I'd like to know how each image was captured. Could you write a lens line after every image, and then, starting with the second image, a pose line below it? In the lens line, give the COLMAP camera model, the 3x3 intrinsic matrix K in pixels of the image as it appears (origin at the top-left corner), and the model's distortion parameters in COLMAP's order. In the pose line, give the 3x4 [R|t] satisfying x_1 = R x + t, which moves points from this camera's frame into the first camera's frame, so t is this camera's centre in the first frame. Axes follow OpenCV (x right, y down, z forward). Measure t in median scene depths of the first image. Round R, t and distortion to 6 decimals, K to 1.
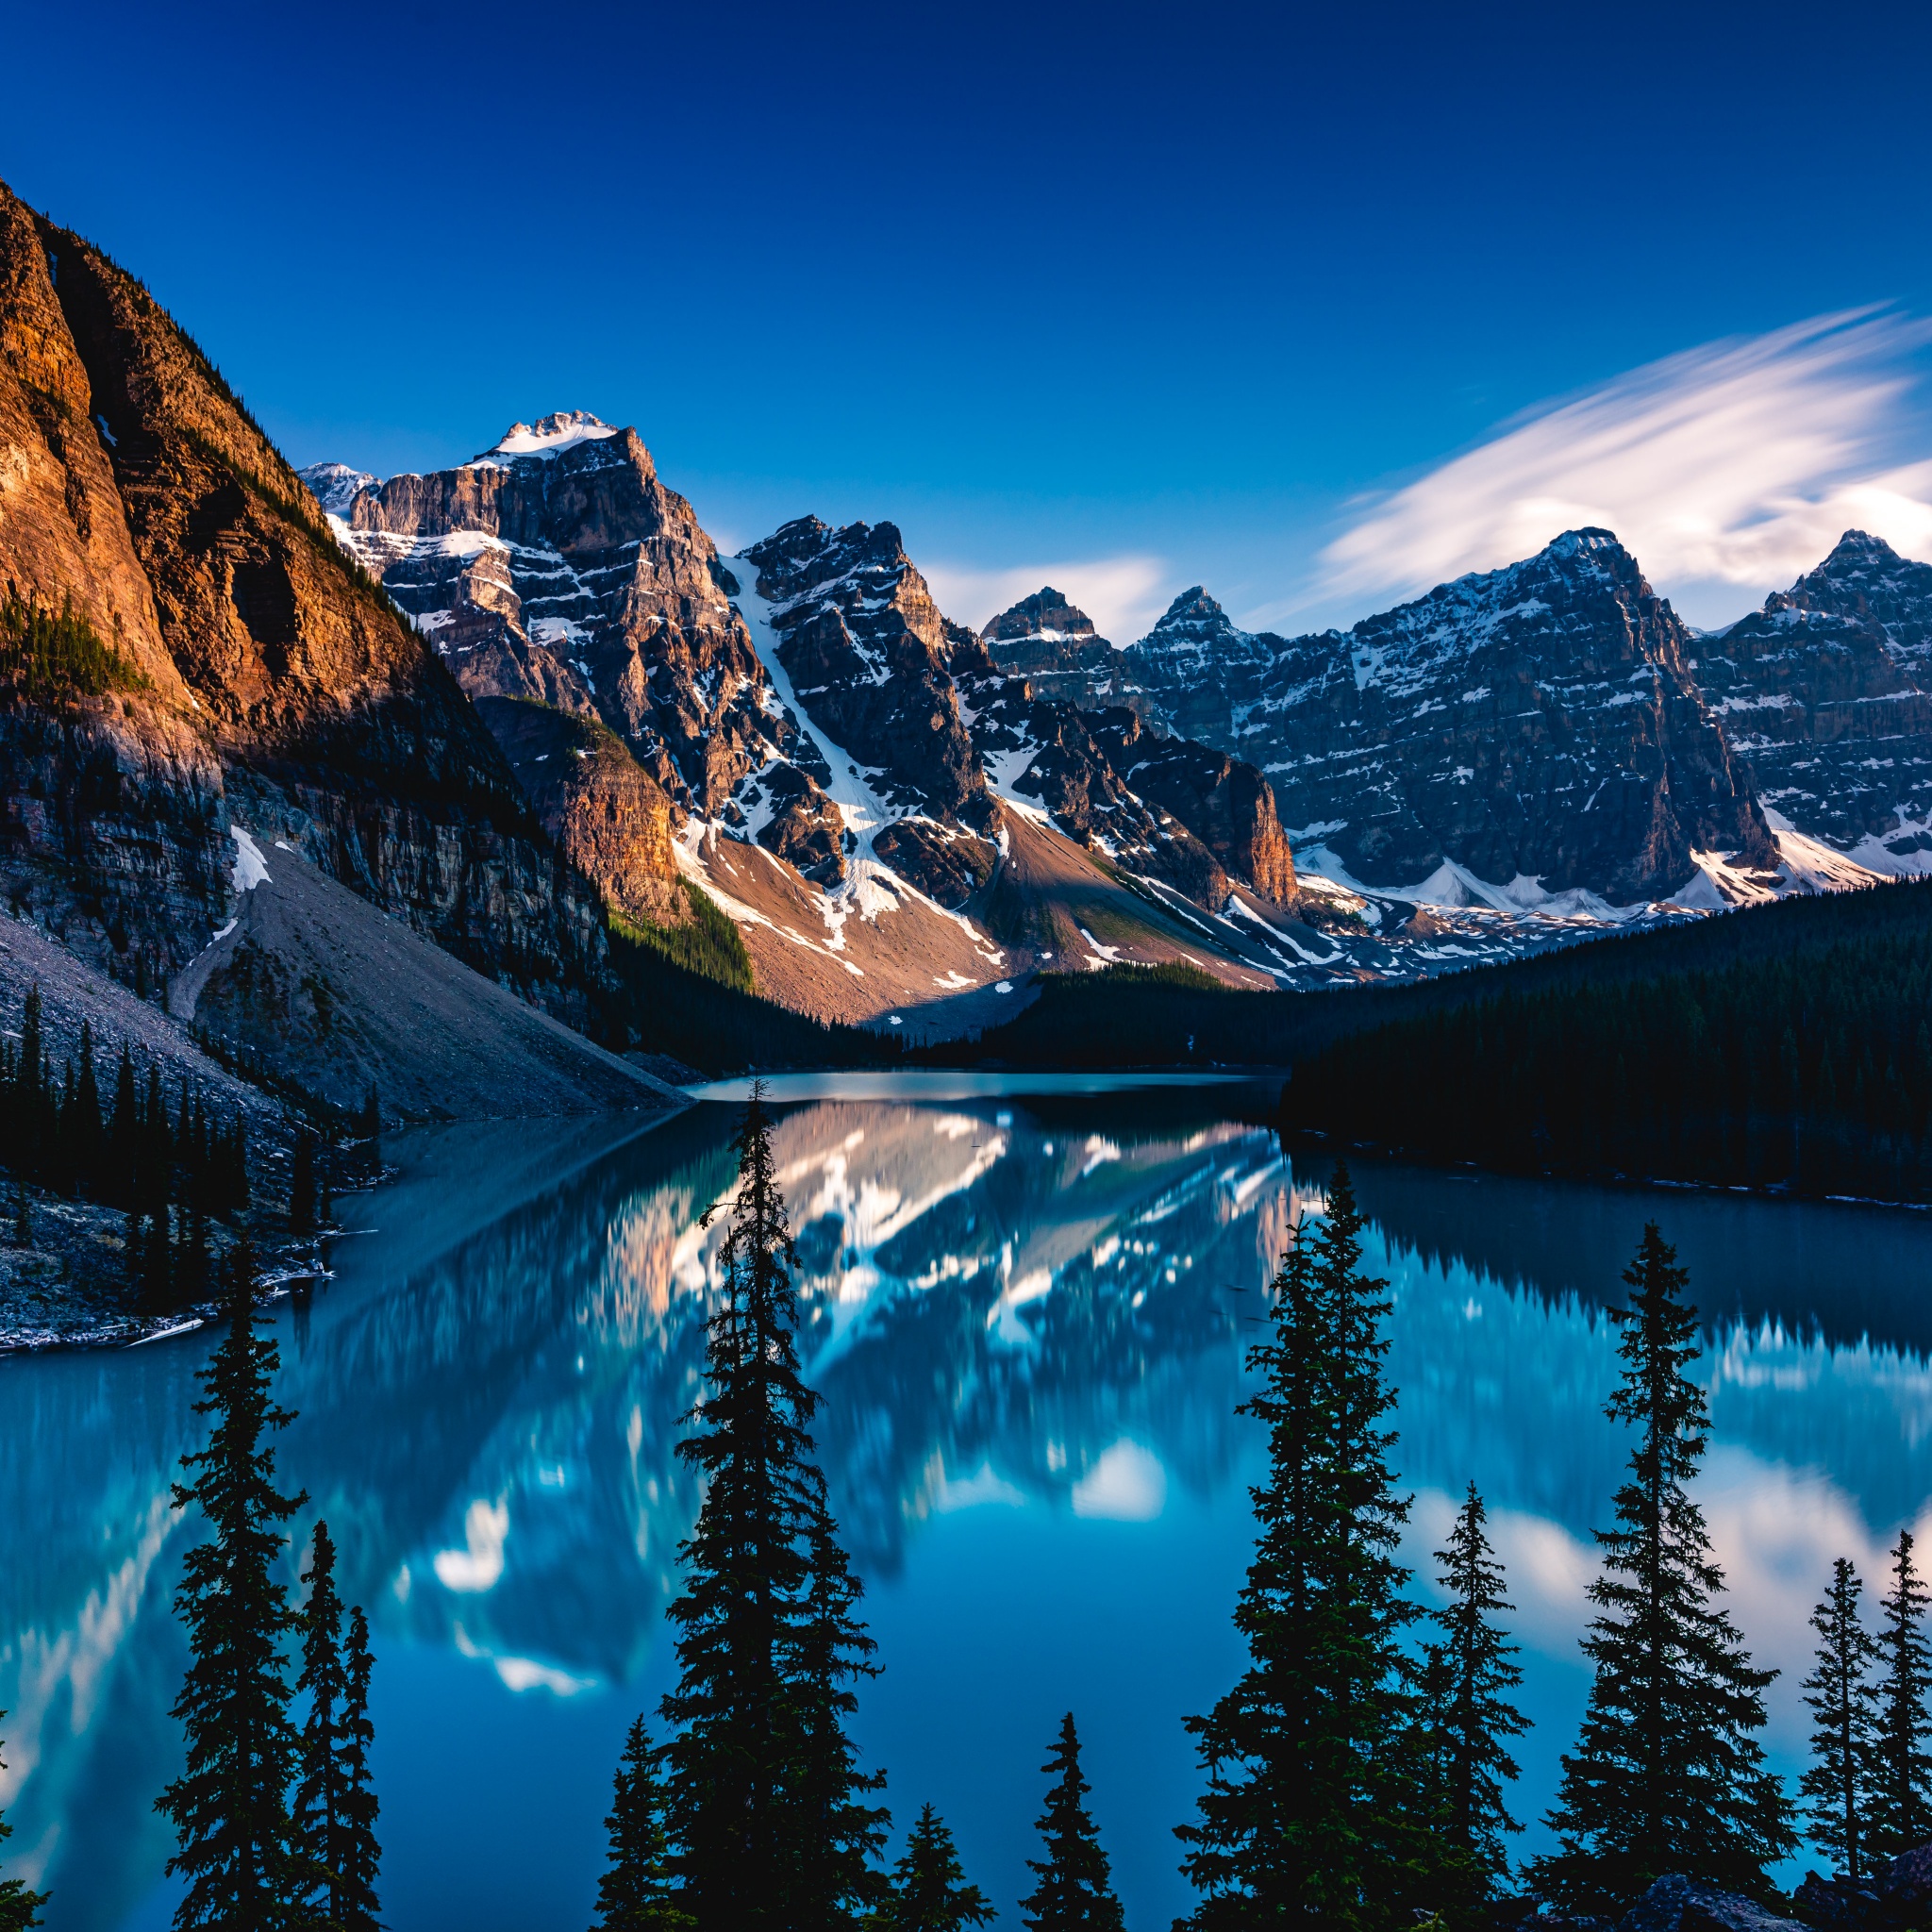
lens RADIAL K [[1542.4, 0, 962.7], [0, 1542.4, 963.7], [0, 0, 1]] dist [-0.037412, 0.016827]
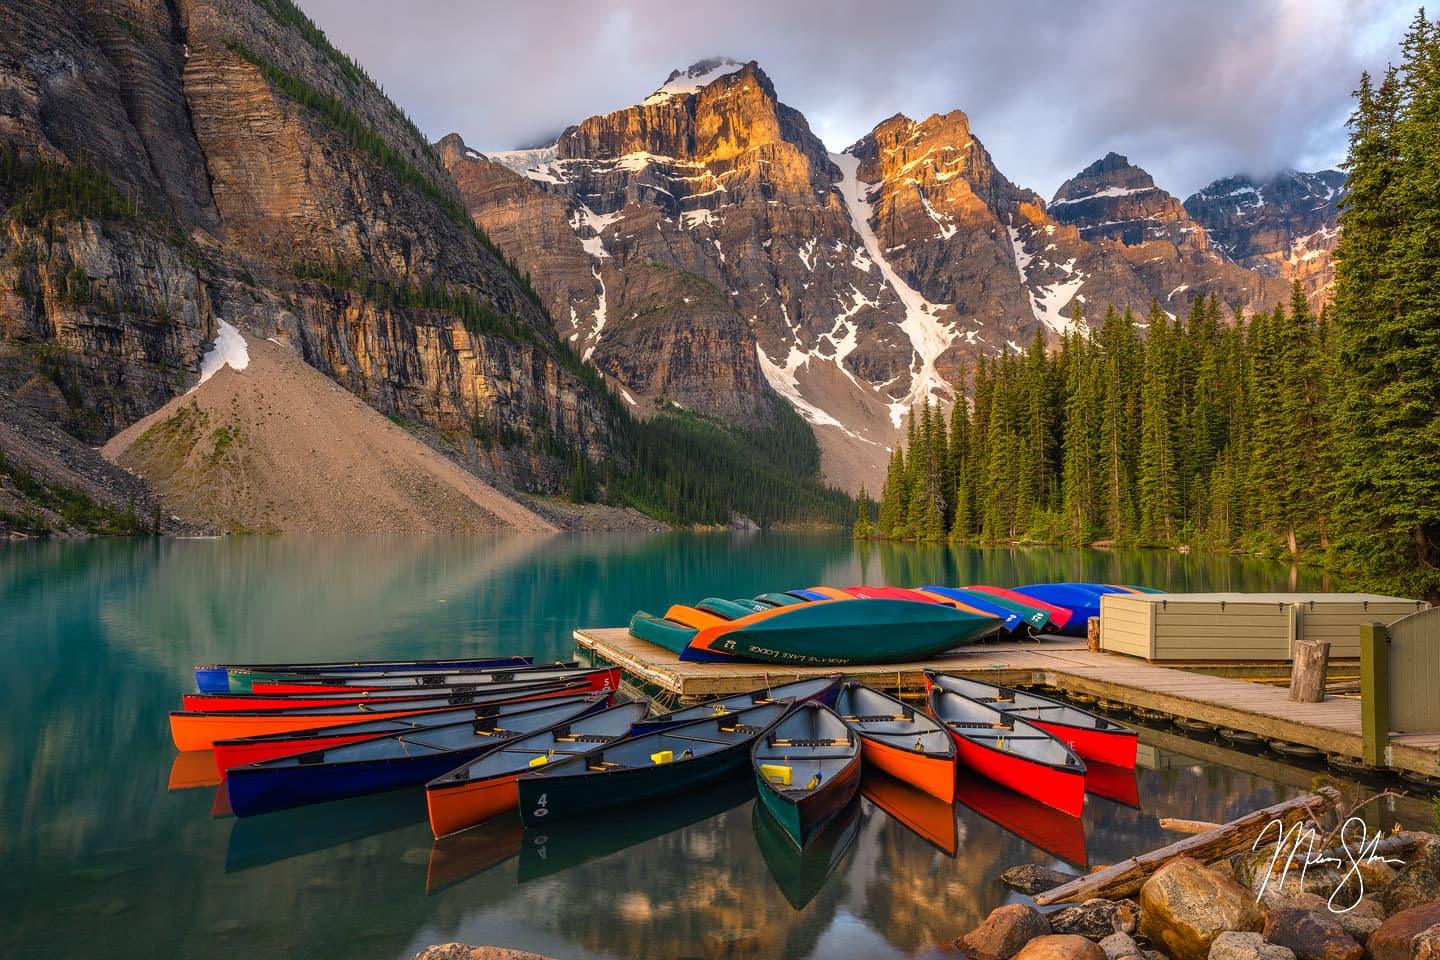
lens RADIAL K [[1143.1, 0, 638.8], [0, 1143.1, 476.3], [0, 0, 1]] dist [0.001101, 0.043411]
pose [[0.937334, -0.013329, -0.348177, 0.034512], [0.015318, 0.999878, 0.002960, 0.007506], [0.348095, -0.008107, 0.937424, 0.030931]]
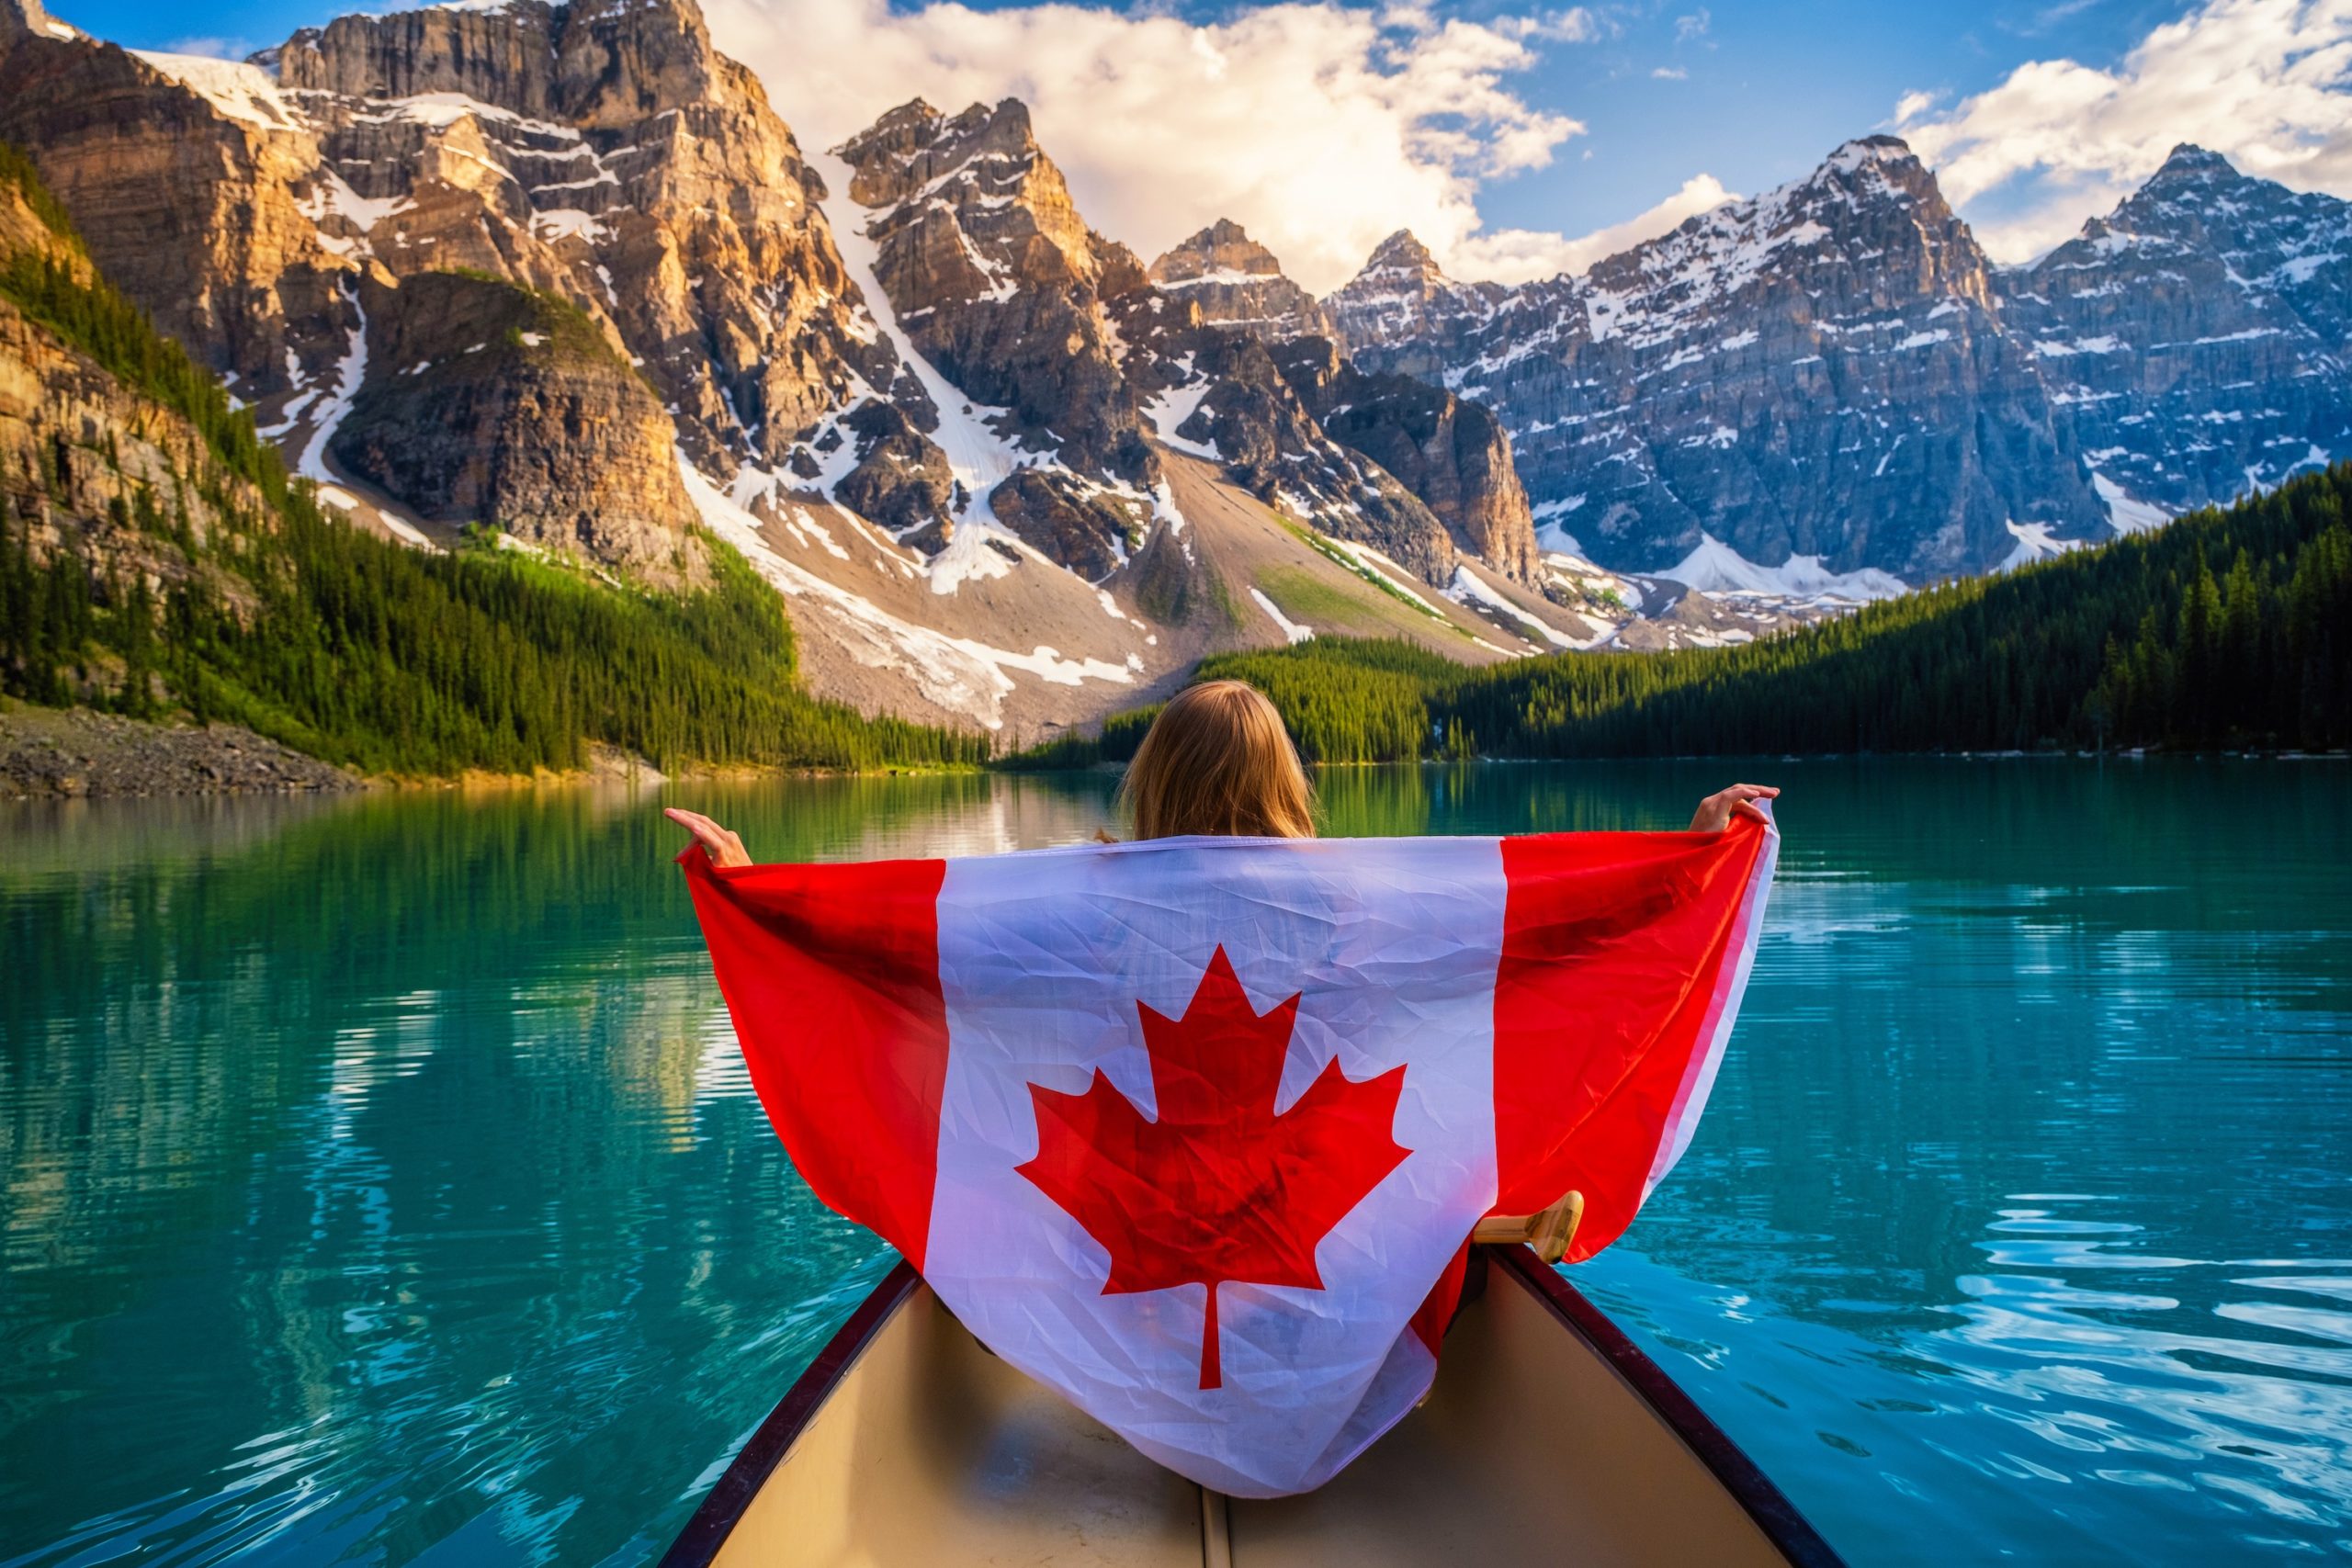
lens RADIAL K [[1710.6, 0, 1197.5], [0, 1710.6, 785.2], [0, 0, 1]] dist [0.007505, 0.010423]
pose [[0.999311, -0.017262, 0.032851, 0.011961], [0.015342, 0.998208, 0.057834, 0.013152], [-0.033790, -0.057290, 0.997786, 0.133191]]
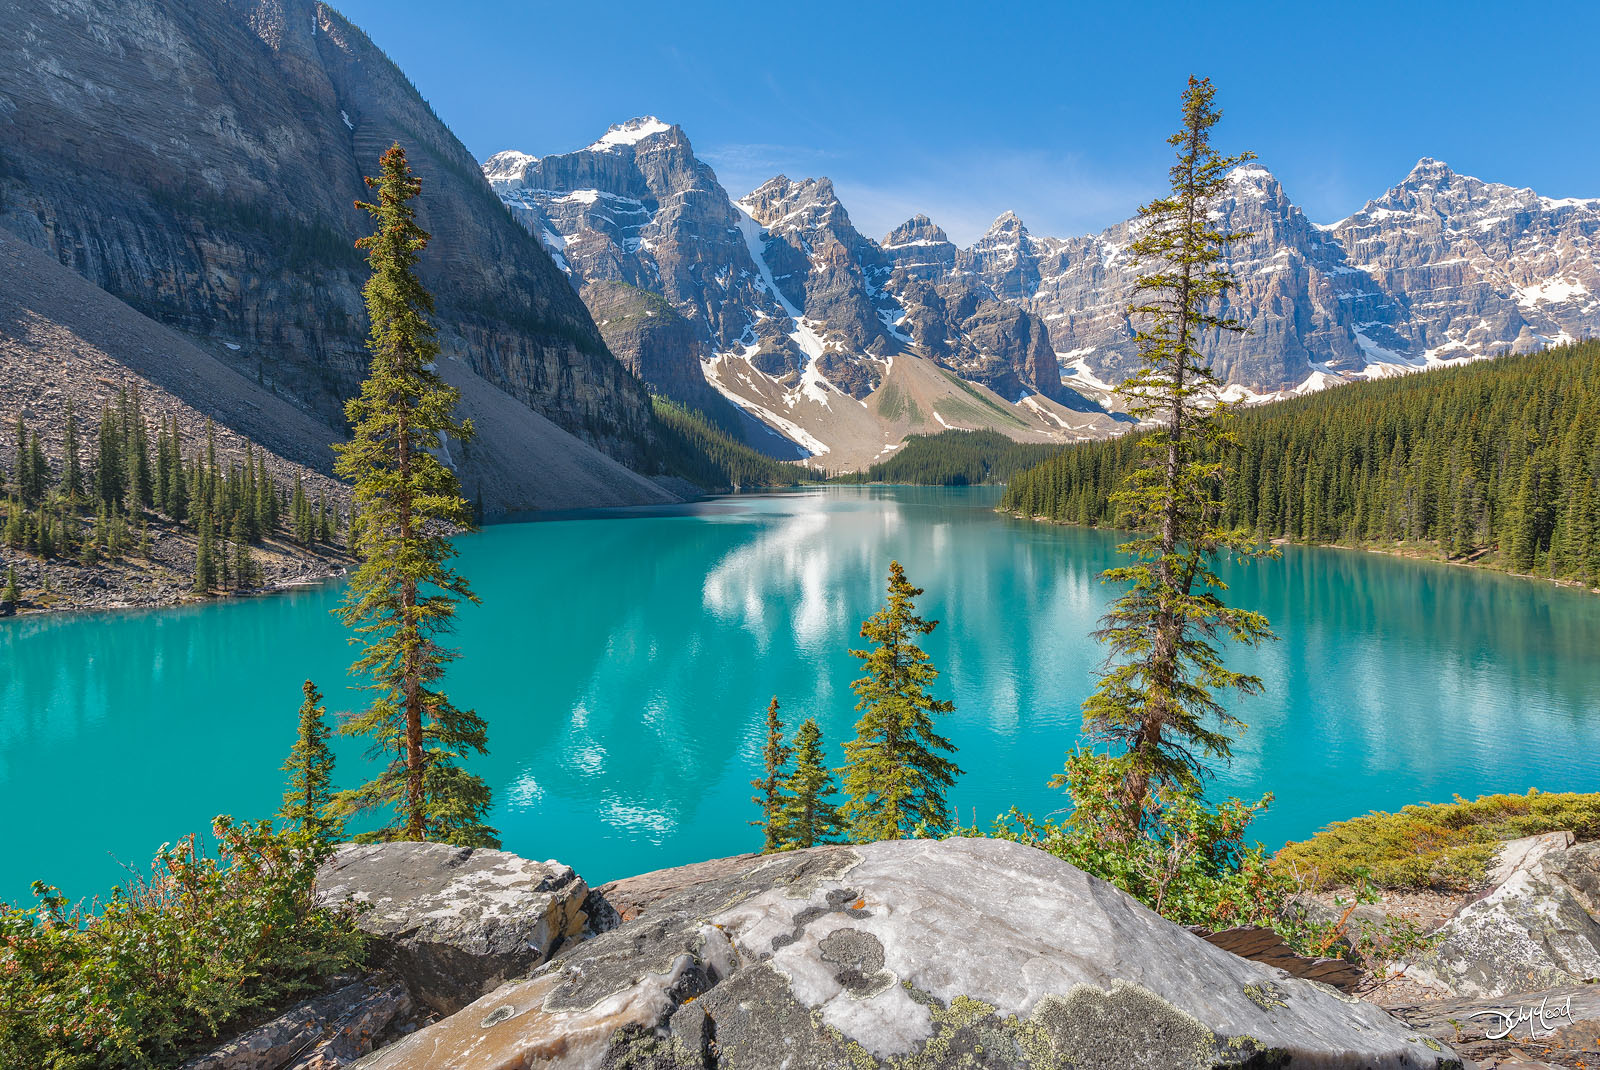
lens RADIAL K [[859.7, 0, 801.6], [0, 859.7, 492.4], [0, 0, 1]] dist [0.025580, -0.007847]
pose [[0.996436, -0.001294, -0.084343, 0.007678], [0.007056, 0.997656, 0.068057, 0.002228], [0.084057, -0.068410, 0.994110, 0.004801]]
